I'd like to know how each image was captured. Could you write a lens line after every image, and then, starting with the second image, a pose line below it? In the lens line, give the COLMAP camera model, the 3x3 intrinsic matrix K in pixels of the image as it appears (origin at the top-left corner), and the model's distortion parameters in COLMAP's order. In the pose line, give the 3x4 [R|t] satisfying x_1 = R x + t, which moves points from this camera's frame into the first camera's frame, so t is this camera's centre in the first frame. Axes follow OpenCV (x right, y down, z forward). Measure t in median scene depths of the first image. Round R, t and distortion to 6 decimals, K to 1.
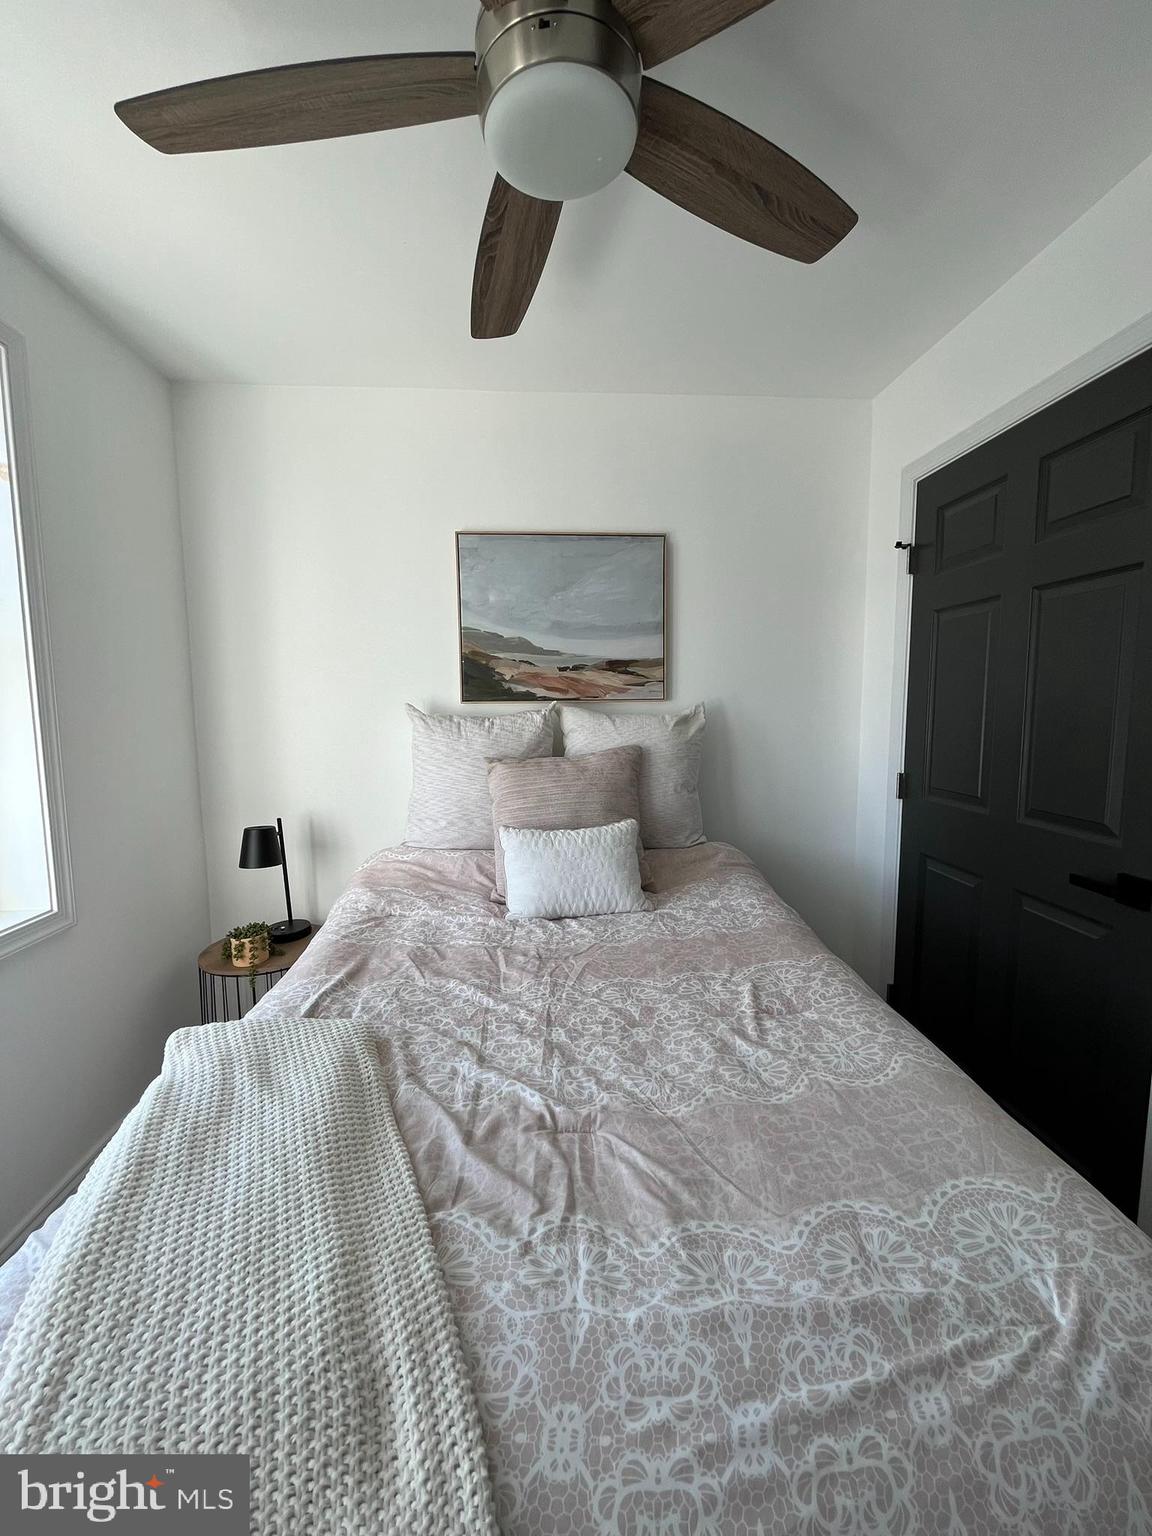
lens RADIAL K [[621.3, 0, 576.6], [0, 621.3, 772.4], [0, 0, 1]] dist [-0.002558, -0.000427]
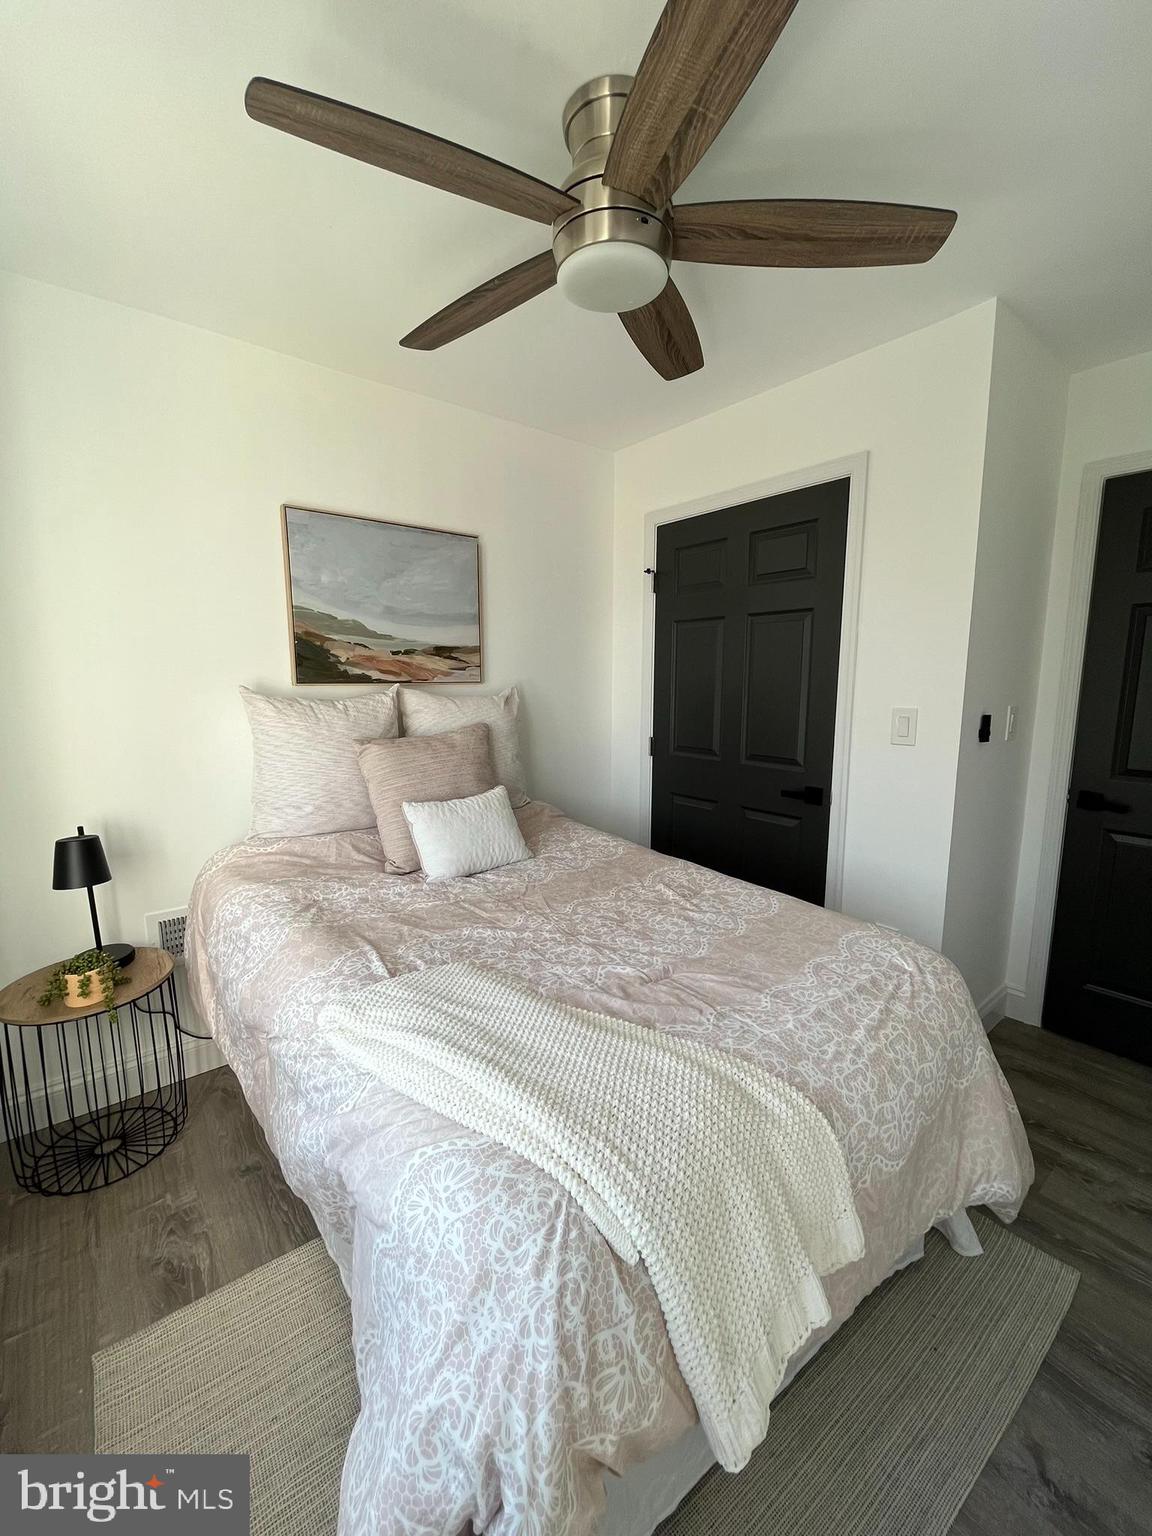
lens RADIAL K [[621.3, 0, 574.8], [0, 621.3, 776.7], [0, 0, 1]] dist [-0.002558, -0.000427]
pose [[0.820489, -0.080585, 0.565954, -0.508460], [0.056211, 0.996590, 0.060411, -0.005422], [-0.568892, -0.017753, 0.822221, -0.052908]]
